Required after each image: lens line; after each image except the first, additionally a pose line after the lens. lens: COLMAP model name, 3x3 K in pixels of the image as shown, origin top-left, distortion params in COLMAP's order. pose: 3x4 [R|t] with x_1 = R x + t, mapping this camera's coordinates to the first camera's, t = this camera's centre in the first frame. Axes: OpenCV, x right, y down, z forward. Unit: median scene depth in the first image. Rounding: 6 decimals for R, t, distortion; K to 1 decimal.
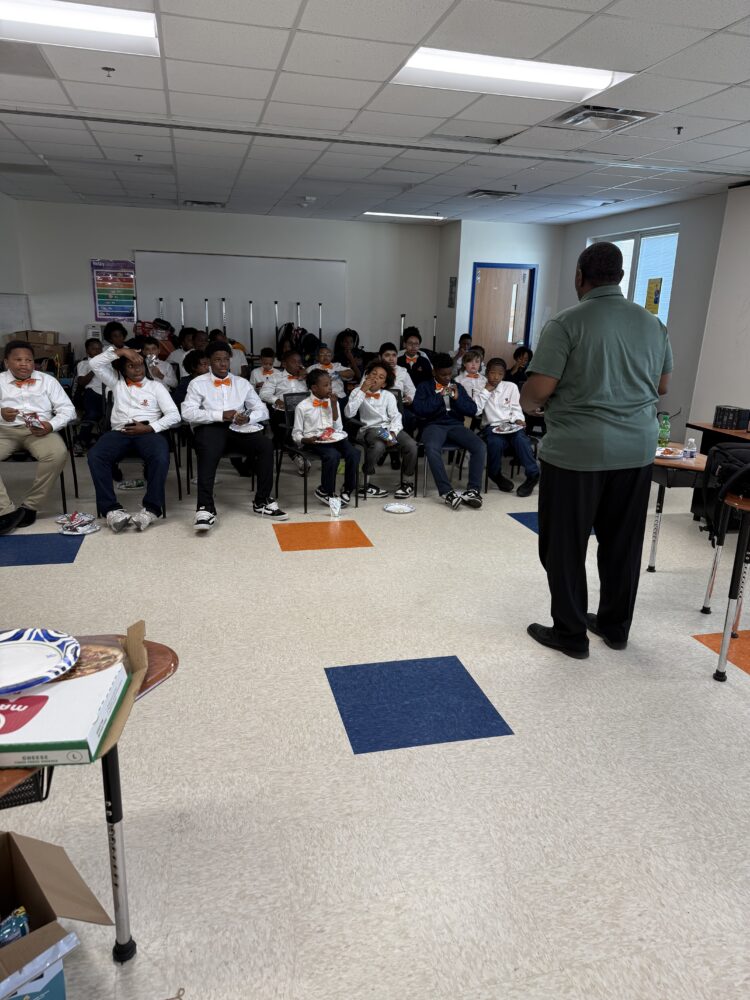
lens RADIAL K [[700.7, 0, 375.5], [0, 700.7, 512.3], [0, 0, 1]] dist [0.079554, -0.095865]
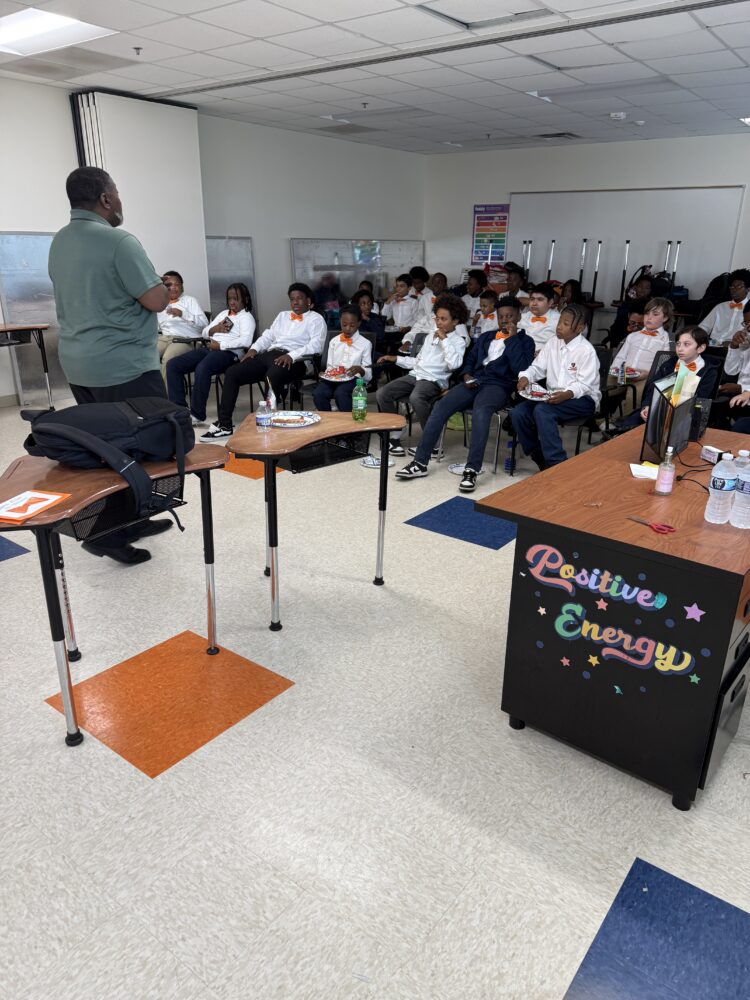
lens RADIAL K [[700.7, 0, 375.5], [0, 700.7, 512.3], [0, 0, 1]] dist [0.079554, -0.095865]
pose [[0.619005, 0.261562, -0.740553, 0.415730], [-0.214533, 0.963366, 0.160938, -0.051799], [0.755519, 0.059252, 0.652442, 0.222857]]
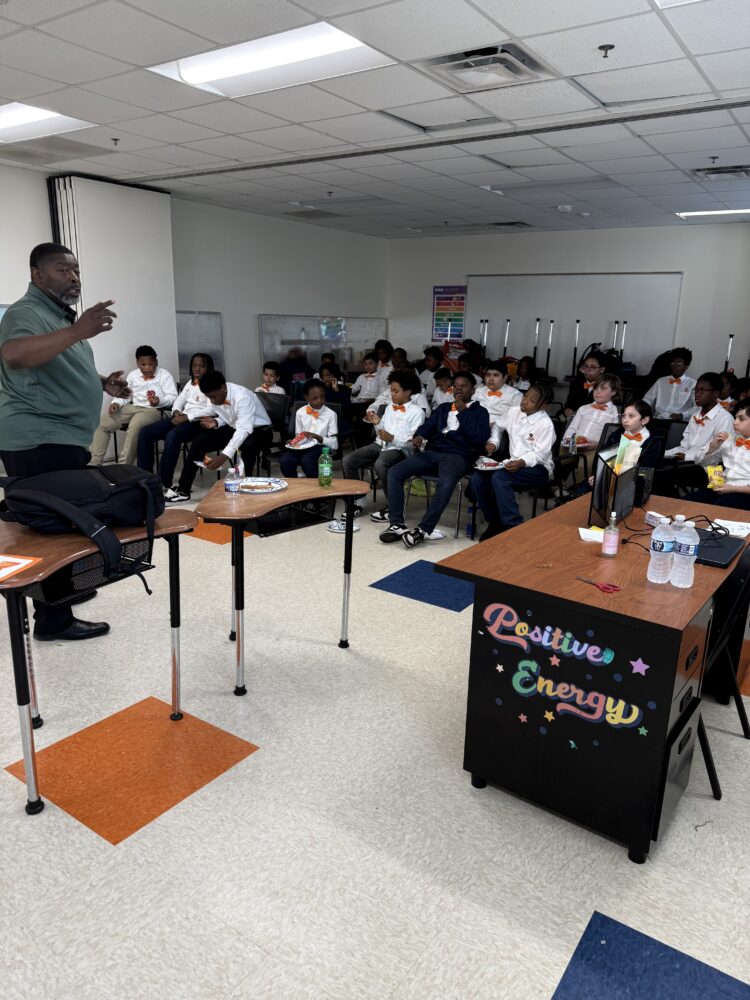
lens RADIAL K [[700.7, 0, 375.5], [0, 700.7, 512.3], [0, 0, 1]] dist [0.079554, -0.095865]
pose [[0.655606, 0.190587, -0.730655, 0.427331], [-0.217313, 0.974308, 0.059151, -0.052282], [0.723157, 0.120001, 0.680180, 0.213753]]
